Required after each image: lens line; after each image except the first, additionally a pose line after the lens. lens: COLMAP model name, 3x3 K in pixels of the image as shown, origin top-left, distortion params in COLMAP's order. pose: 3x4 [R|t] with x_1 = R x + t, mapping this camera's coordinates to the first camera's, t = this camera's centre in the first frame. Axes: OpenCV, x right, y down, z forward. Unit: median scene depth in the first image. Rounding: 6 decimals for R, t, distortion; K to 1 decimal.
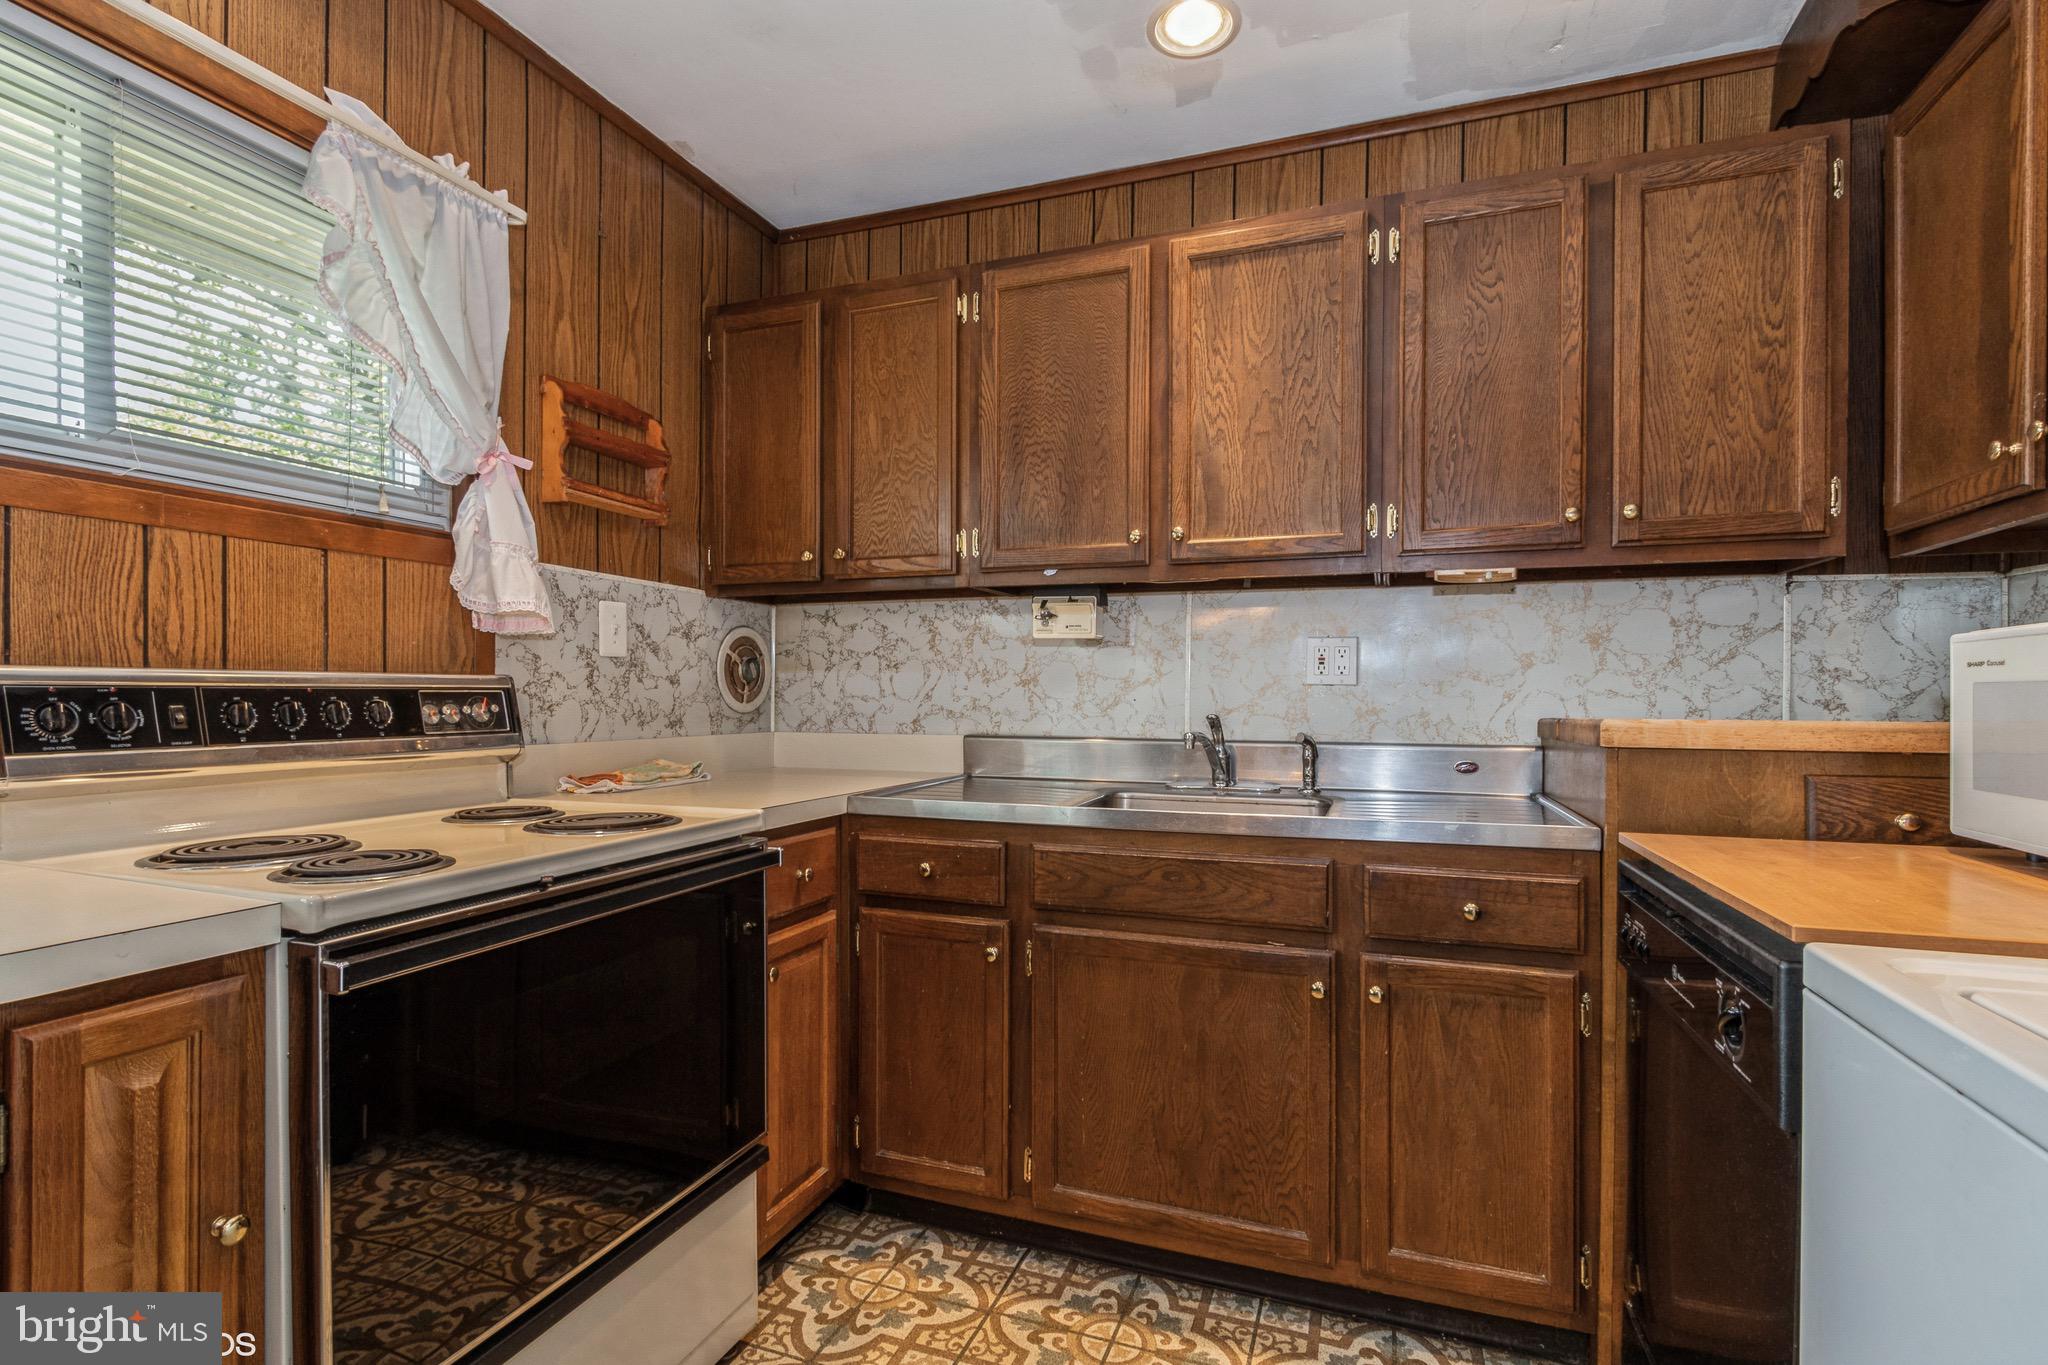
lens RADIAL K [[964.1, 0, 1024.0], [0, 964.1, 682.5], [0, 0, 1]] dist [-0.000575, 0.000161]
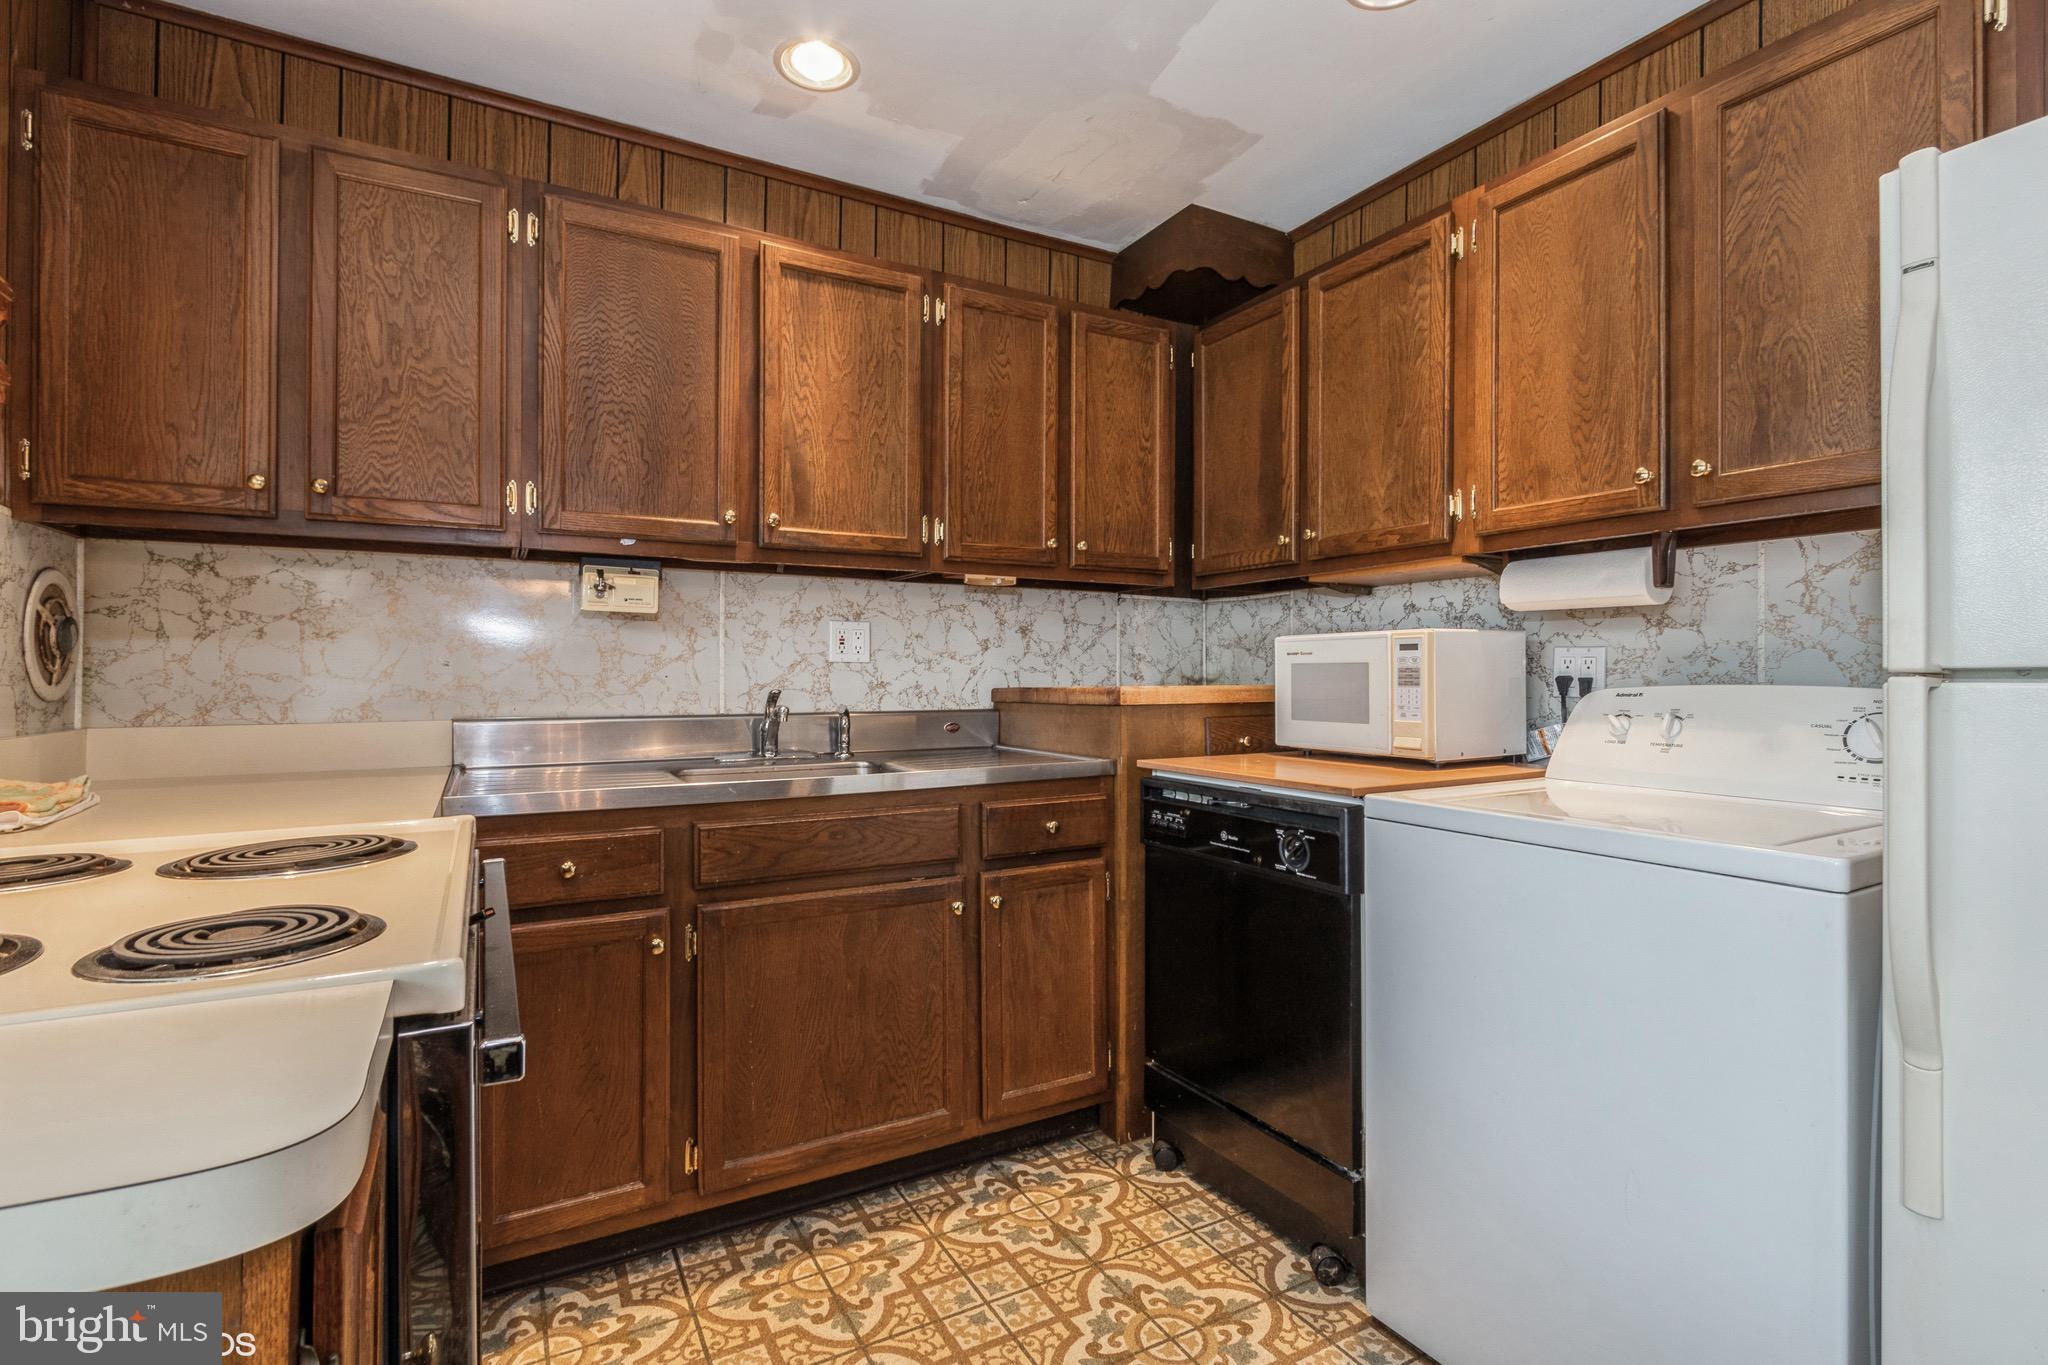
lens RADIAL K [[960.1, 0, 1025.0], [0, 960.1, 649.1], [0, 0, 1]] dist [0.001358, 0.000385]
pose [[0.646583, 0.014627, 0.762703, -0.503311], [-0.007338, 0.999889, -0.012955, 0.000051], [-0.762808, 0.002780, 0.646619, 0.111393]]
